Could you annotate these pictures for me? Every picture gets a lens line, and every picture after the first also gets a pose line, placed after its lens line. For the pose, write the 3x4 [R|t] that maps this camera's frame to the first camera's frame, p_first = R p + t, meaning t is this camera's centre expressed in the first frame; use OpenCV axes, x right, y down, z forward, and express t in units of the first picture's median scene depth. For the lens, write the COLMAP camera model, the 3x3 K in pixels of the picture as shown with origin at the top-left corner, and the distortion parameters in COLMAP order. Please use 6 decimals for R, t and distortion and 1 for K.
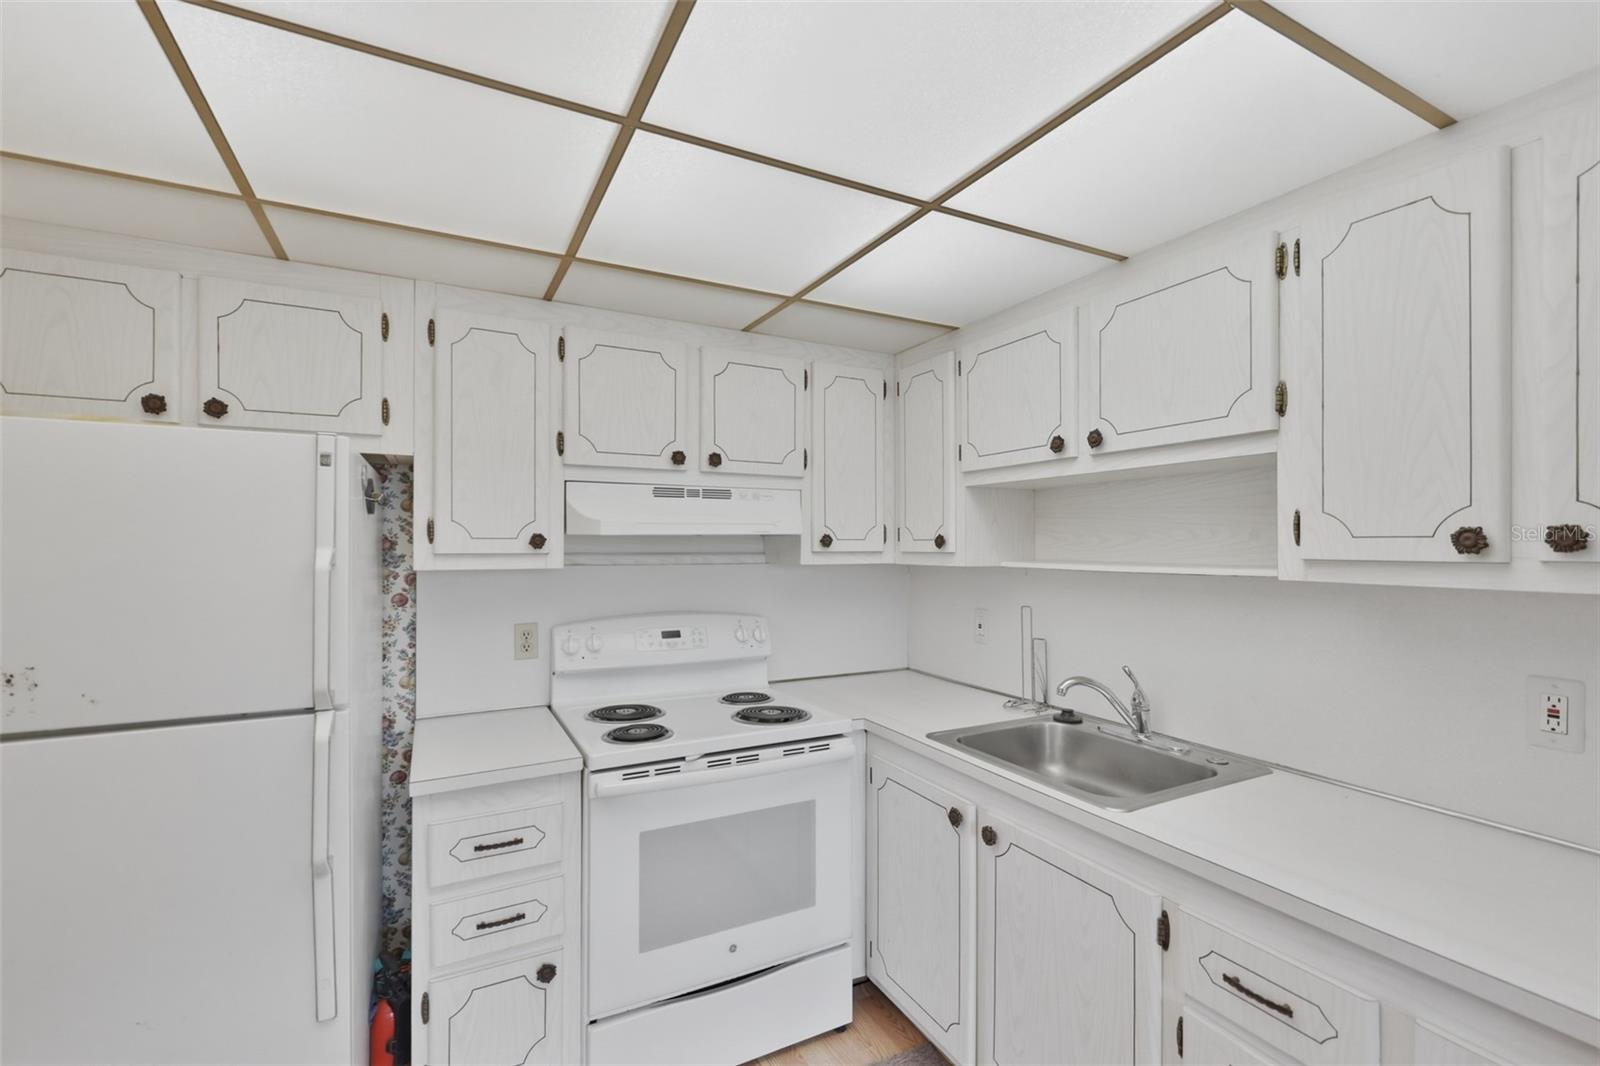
lens RADIAL K [[693.6, 0, 800.0], [0, 693.6, 543.0], [0, 0, 1]] dist [-0.001528, 0.000030]
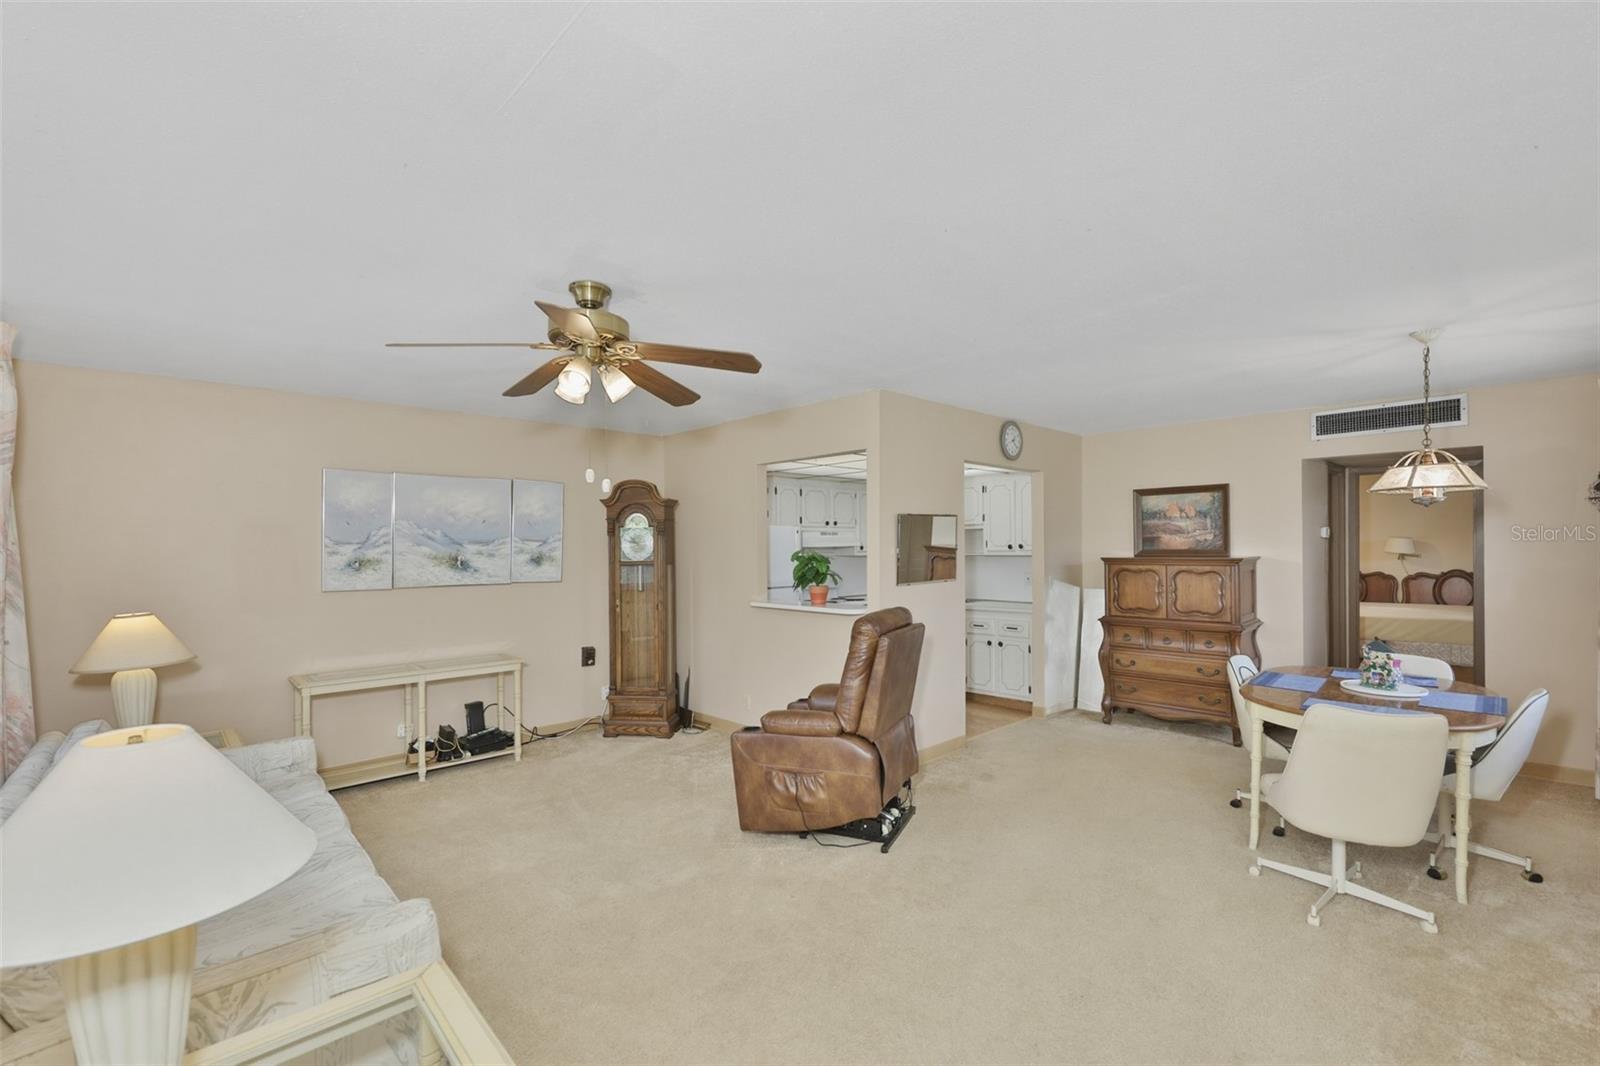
lens RADIAL K [[687.2, 0, 795.3], [0, 687.2, 545.2], [0, 0, 1]] dist [-0.003040, 0.000157]
pose [[0.963772, -0.011092, 0.266495, -1.292743], [0.011687, 0.999931, -0.000649, -0.019136], [-0.266470, 0.003740, 0.963836, -2.284100]]
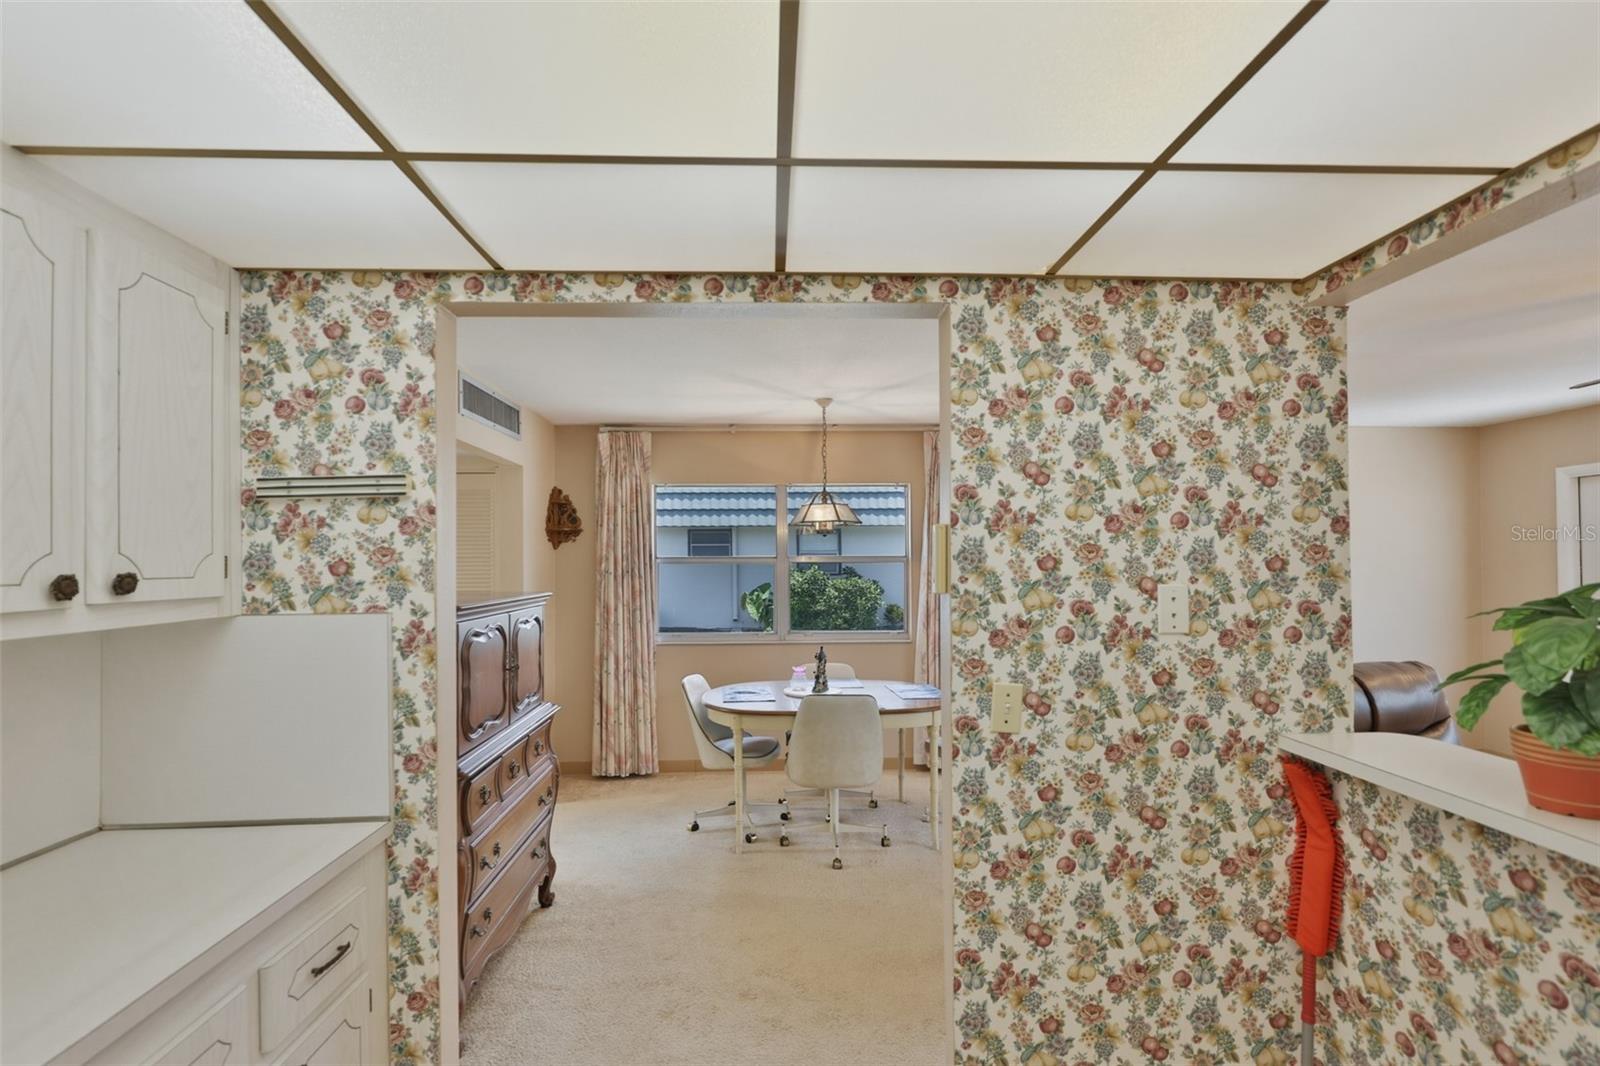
lens RADIAL K [[701.3, 0, 794.3], [0, 701.3, 558.2], [0, 0, 1]] dist [-0.003394, 0.000008]
pose [[-0.904082, 0.005436, 0.427325, -0.248604], [0.003492, 0.999980, -0.005334, -0.020698], [-0.427345, -0.003330, -0.904082, 0.821572]]
